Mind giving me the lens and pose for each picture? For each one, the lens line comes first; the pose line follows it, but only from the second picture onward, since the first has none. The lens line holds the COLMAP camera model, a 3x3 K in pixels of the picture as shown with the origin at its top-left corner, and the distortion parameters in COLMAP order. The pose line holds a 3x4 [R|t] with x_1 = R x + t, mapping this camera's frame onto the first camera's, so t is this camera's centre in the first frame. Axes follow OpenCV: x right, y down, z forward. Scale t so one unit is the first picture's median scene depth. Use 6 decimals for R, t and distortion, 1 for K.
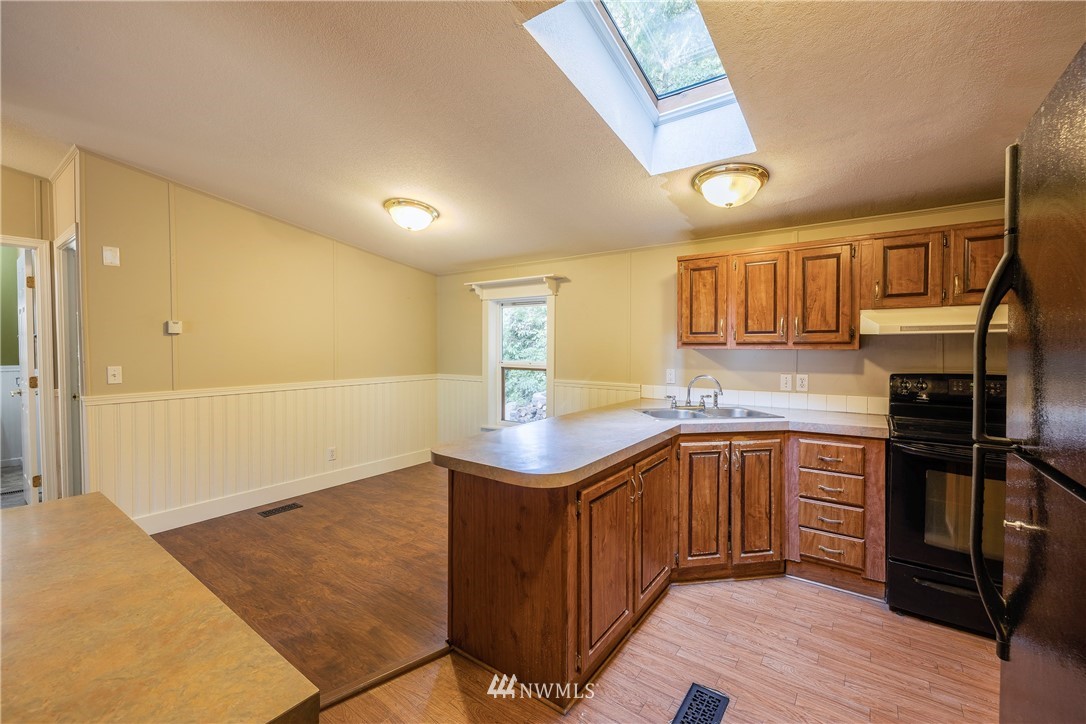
lens RADIAL K [[452.4, 0, 544.4], [0, 452.4, 357.1], [0, 0, 1]] dist [-0.002750, -0.000101]
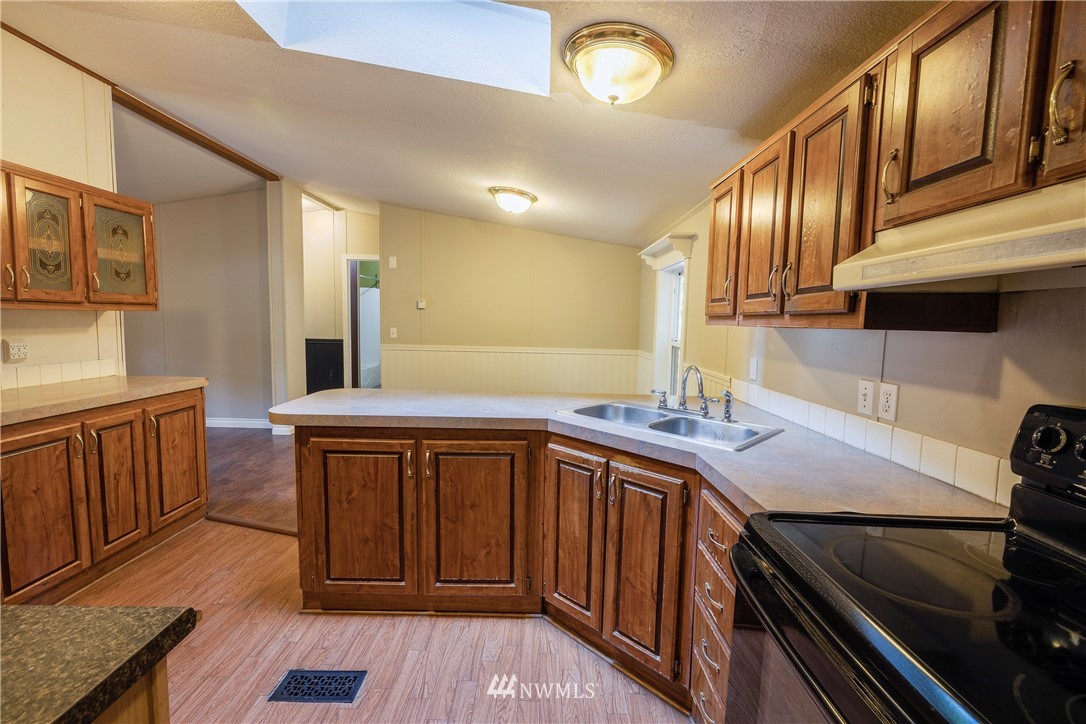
lens RADIAL K [[454.2, 0, 539.2], [0, 454.2, 357.8], [0, 0, 1]] dist [-0.003843, -0.000272]
pose [[0.586903, 0.078948, -0.805799, 0.841157], [-0.042483, 0.996867, 0.066726, -0.005172], [0.808542, -0.004929, 0.588418, 0.497271]]
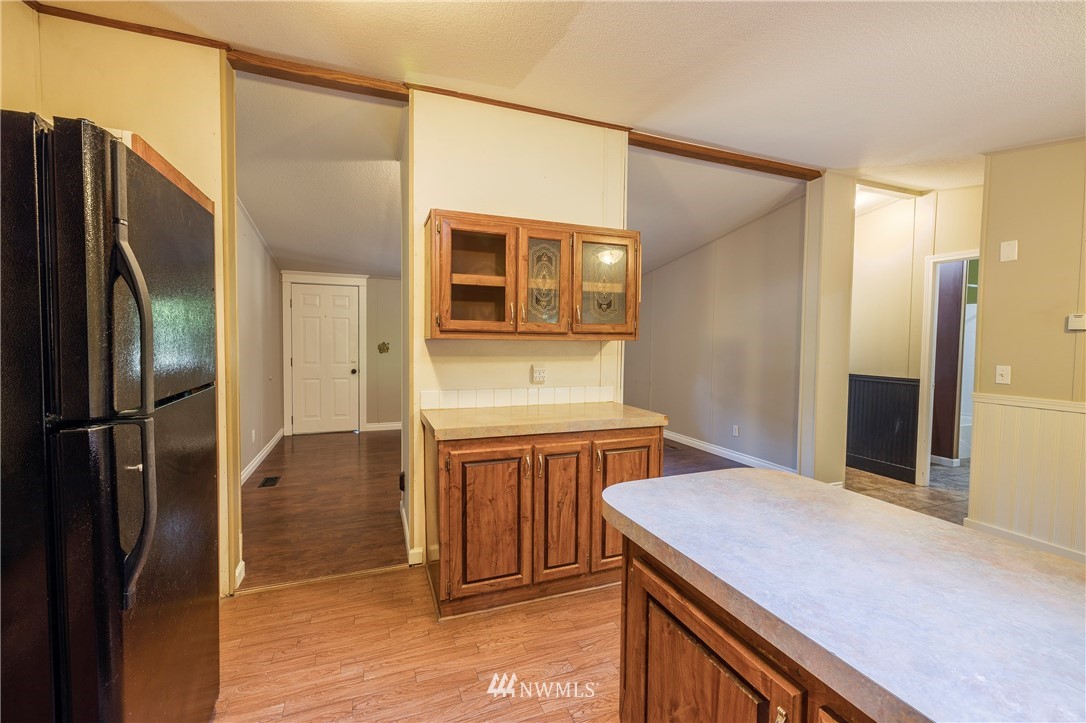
lens RADIAL K [[454.2, 0, 539.2], [0, 454.2, 357.3], [0, 0, 1]] dist [-0.003843, -0.000272]
pose [[-0.535873, 0.025639, -0.843909, 0.442857], [-0.036419, 0.997907, 0.053444, -0.014573], [0.843513, 0.059373, -0.533817, 0.764823]]
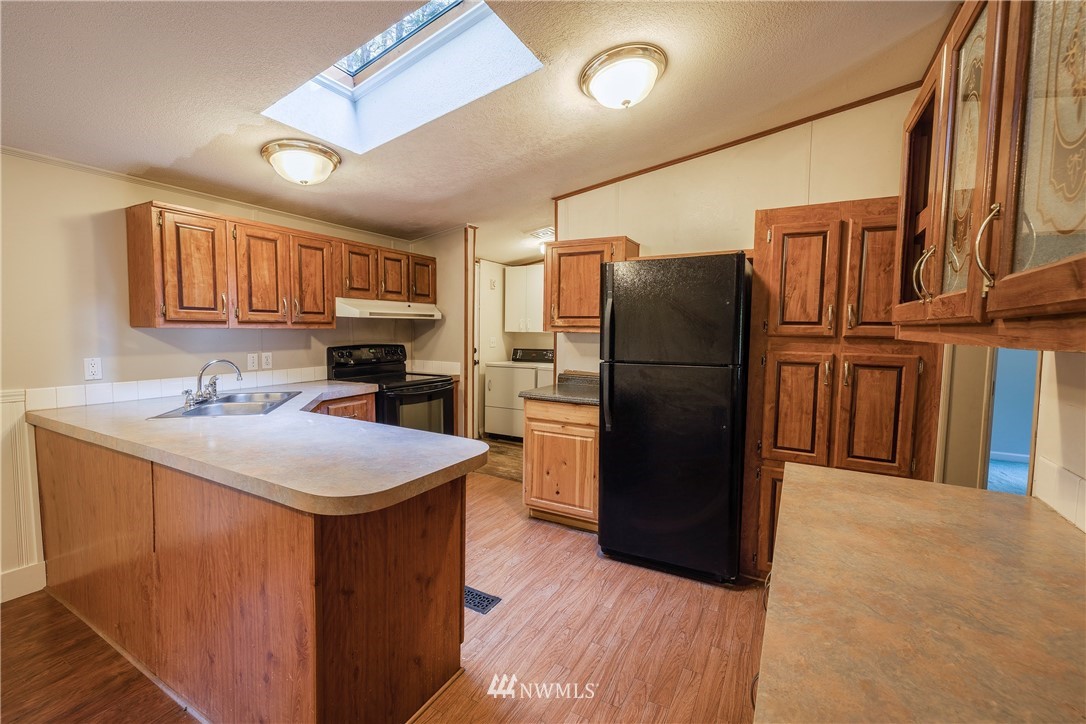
lens RADIAL K [[454.2, 0, 539.2], [0, 454.2, 357.8], [0, 0, 1]] dist [-0.003843, -0.000272]
pose [[-0.121751, -0.066395, 0.990338, -0.617698], [0.012289, 0.997583, 0.068391, -0.015135], [-0.992485, 0.020496, -0.120640, 0.579290]]
